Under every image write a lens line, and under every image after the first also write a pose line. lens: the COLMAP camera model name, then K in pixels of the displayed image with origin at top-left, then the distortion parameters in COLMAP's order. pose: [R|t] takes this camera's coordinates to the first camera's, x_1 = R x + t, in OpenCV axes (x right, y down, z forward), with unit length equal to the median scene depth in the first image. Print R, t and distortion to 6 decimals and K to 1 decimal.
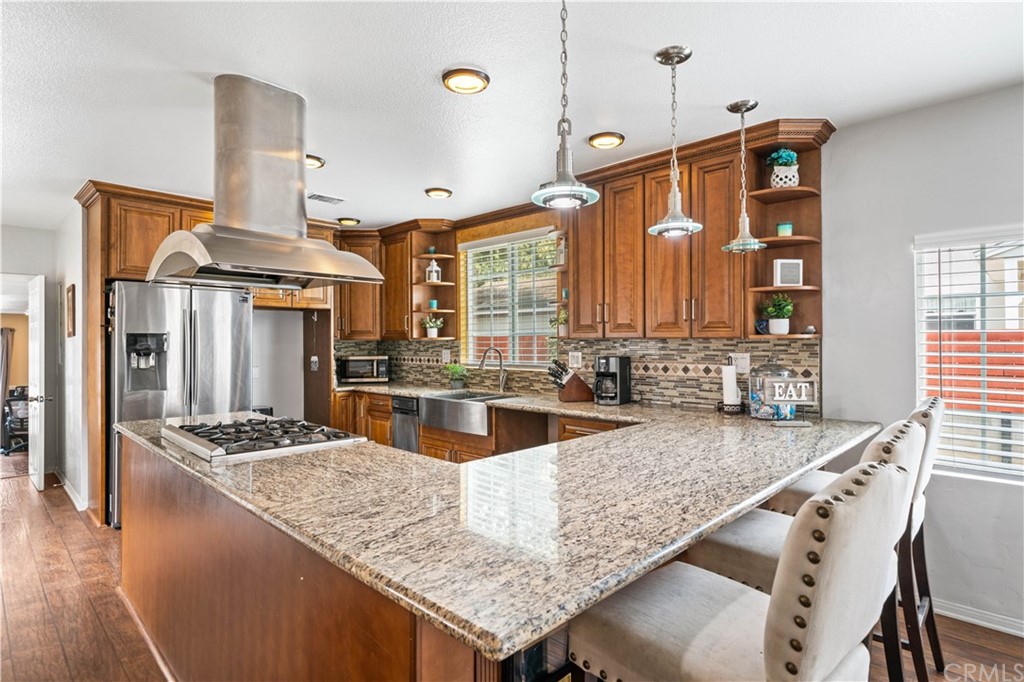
lens RADIAL K [[532.7, 0, 514.2], [0, 532.7, 337.2], [0, 0, 1]] dist [0.002783, 0.000694]
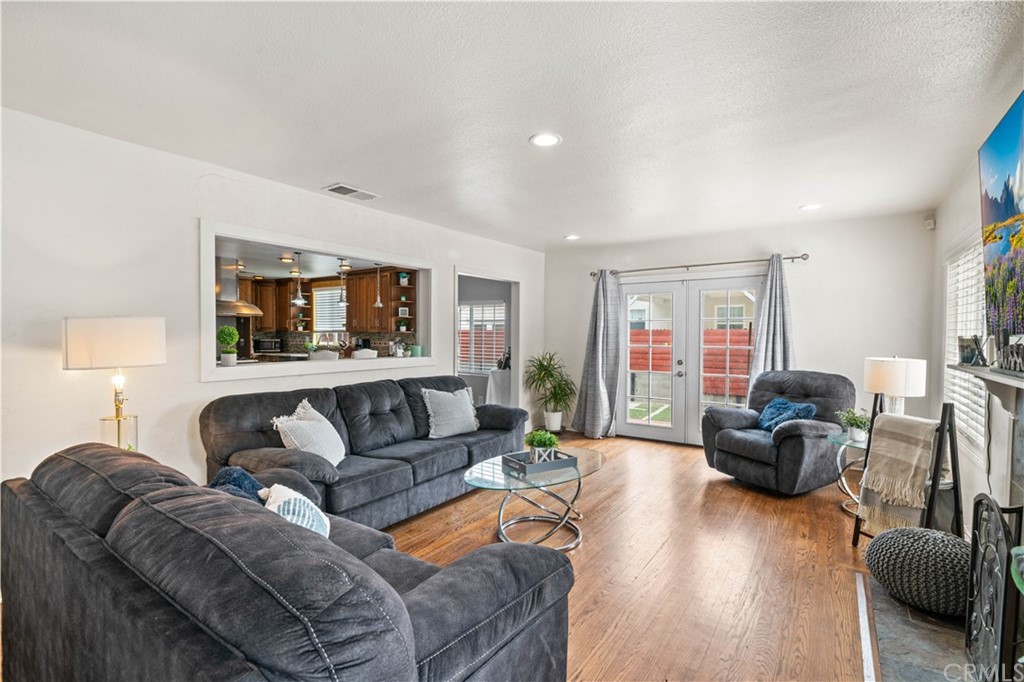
lens RADIAL K [[467.0, 0, 513.5], [0, 467.0, 346.1], [0, 0, 1]] dist [0.001624, 0.000201]
pose [[0.985642, 0.010115, 0.168546, 0.534391], [-0.015028, 0.999498, 0.027899, -0.004632], [-0.168179, -0.030031, 0.985299, -1.441483]]
